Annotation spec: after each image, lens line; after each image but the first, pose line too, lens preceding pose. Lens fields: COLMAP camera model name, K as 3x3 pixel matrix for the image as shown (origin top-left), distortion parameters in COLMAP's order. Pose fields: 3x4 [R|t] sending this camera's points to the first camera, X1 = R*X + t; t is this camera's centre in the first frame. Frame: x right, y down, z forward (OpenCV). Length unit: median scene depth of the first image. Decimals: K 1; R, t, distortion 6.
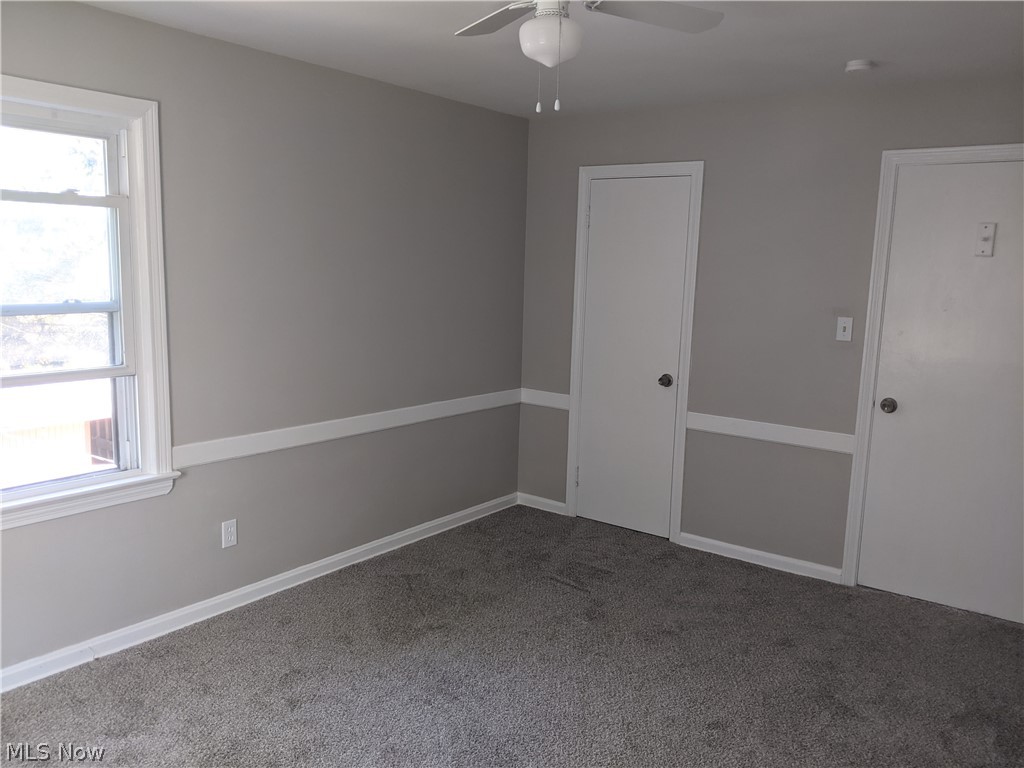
lens RADIAL K [[826.7, 0, 517.5], [0, 826.7, 385.1], [0, 0, 1]] dist [0.081065, -0.120593]
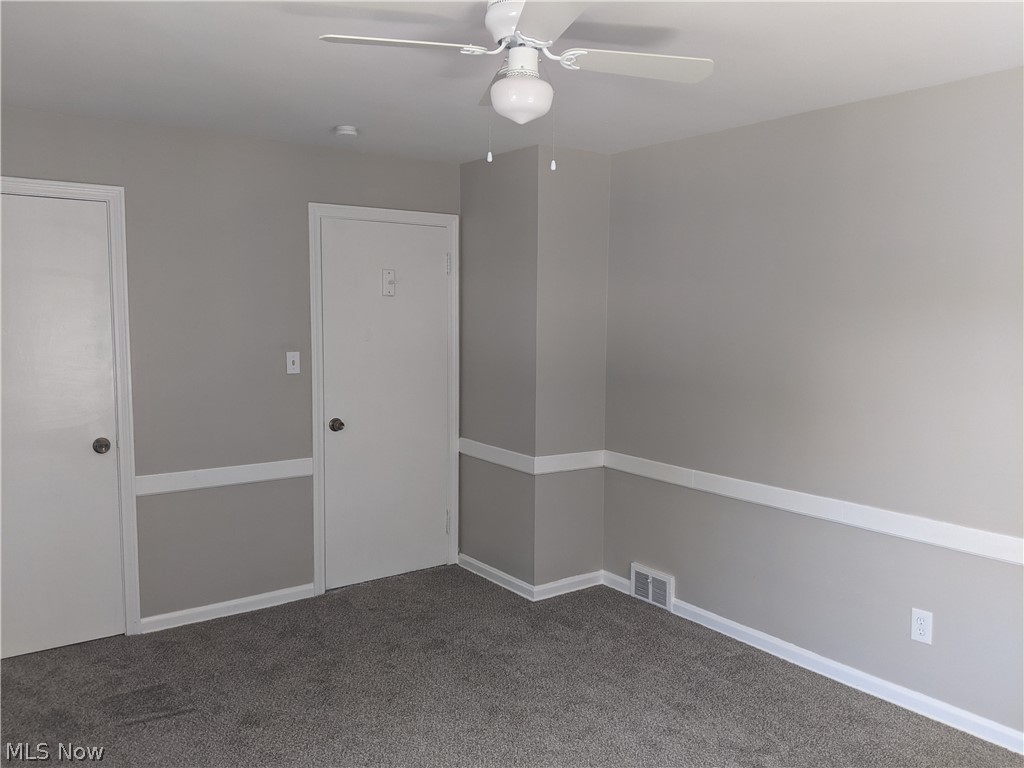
lens RADIAL K [[826.7, 0, 517.5], [0, 826.7, 385.1], [0, 0, 1]] dist [0.081065, -0.120593]
pose [[0.294753, -0.114204, 0.948725, -0.541875], [0.145586, 0.986609, 0.073533, -0.074960], [-0.944418, 0.116447, 0.307432, 0.397041]]
